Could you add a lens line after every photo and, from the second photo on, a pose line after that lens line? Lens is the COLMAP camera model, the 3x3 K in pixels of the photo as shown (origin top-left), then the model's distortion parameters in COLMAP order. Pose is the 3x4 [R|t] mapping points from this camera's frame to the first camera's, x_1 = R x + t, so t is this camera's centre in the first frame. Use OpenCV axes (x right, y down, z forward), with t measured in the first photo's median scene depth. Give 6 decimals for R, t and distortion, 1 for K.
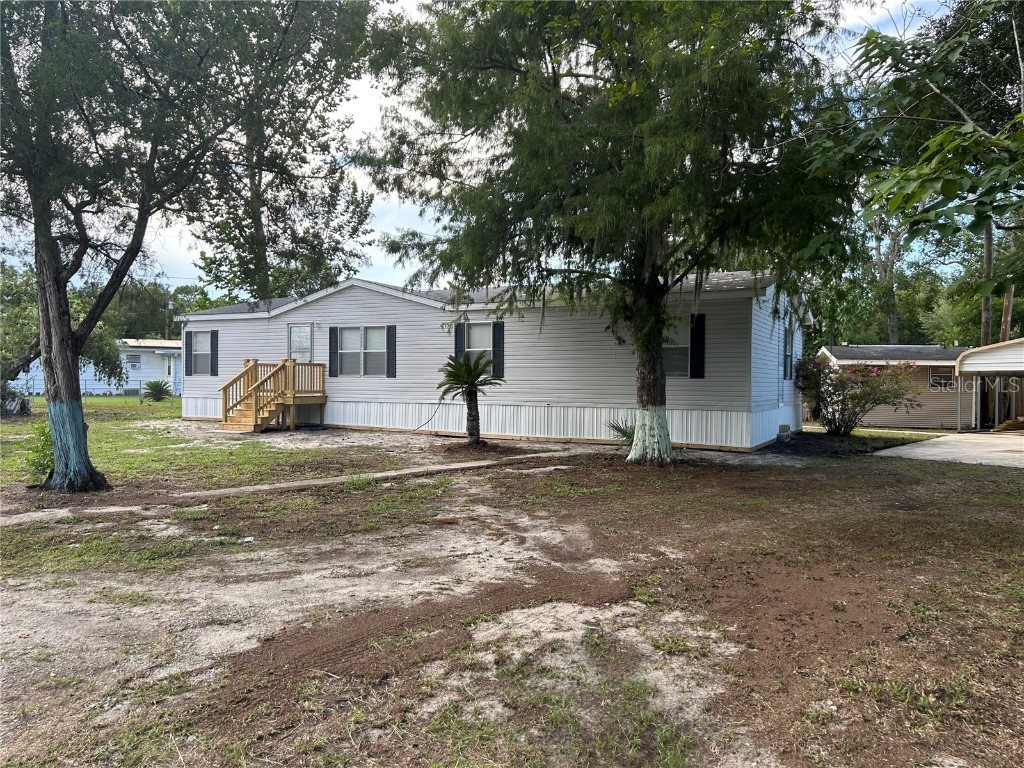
lens RADIAL K [[773.6, 0, 512.0], [0, 773.6, 384.0], [0, 0, 1]] dist [-0.001257, 0.000013]
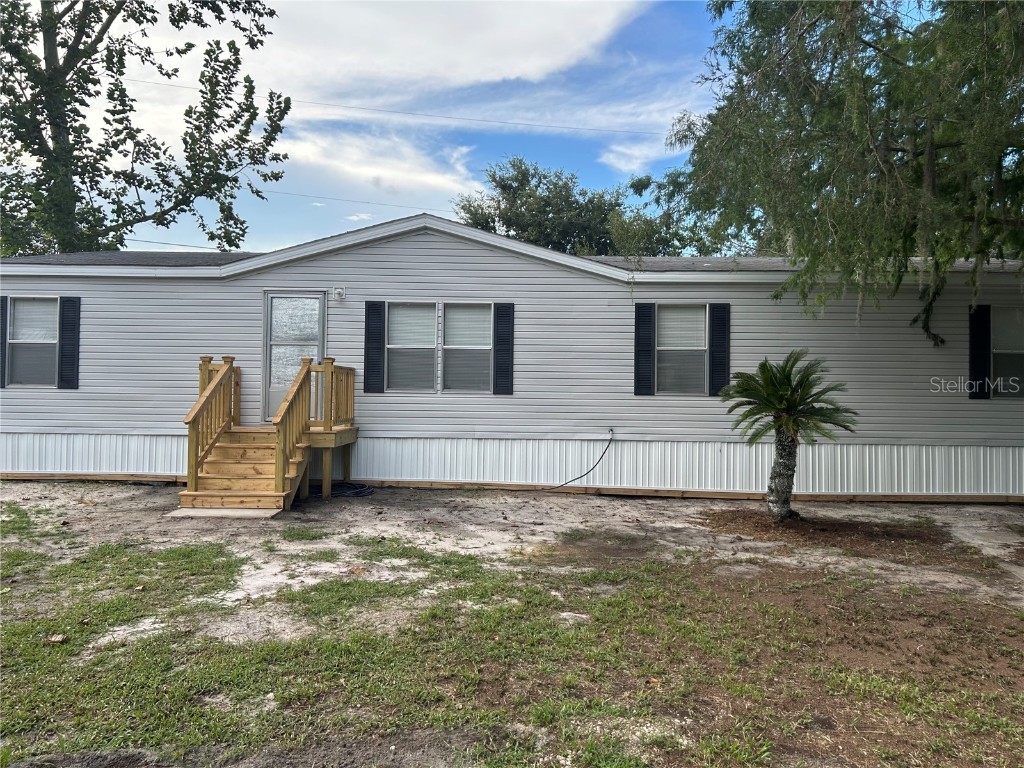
lens RADIAL K [[818.2, 0, 512.0], [0, 818.2, 384.0], [0, 0, 1]] dist [0.003028, 0.001996]
pose [[0.906018, 0.010155, 0.423118, -0.396826], [-0.003033, 0.999842, -0.017502, -0.005676], [-0.423229, 0.014573, 0.905905, 0.446022]]
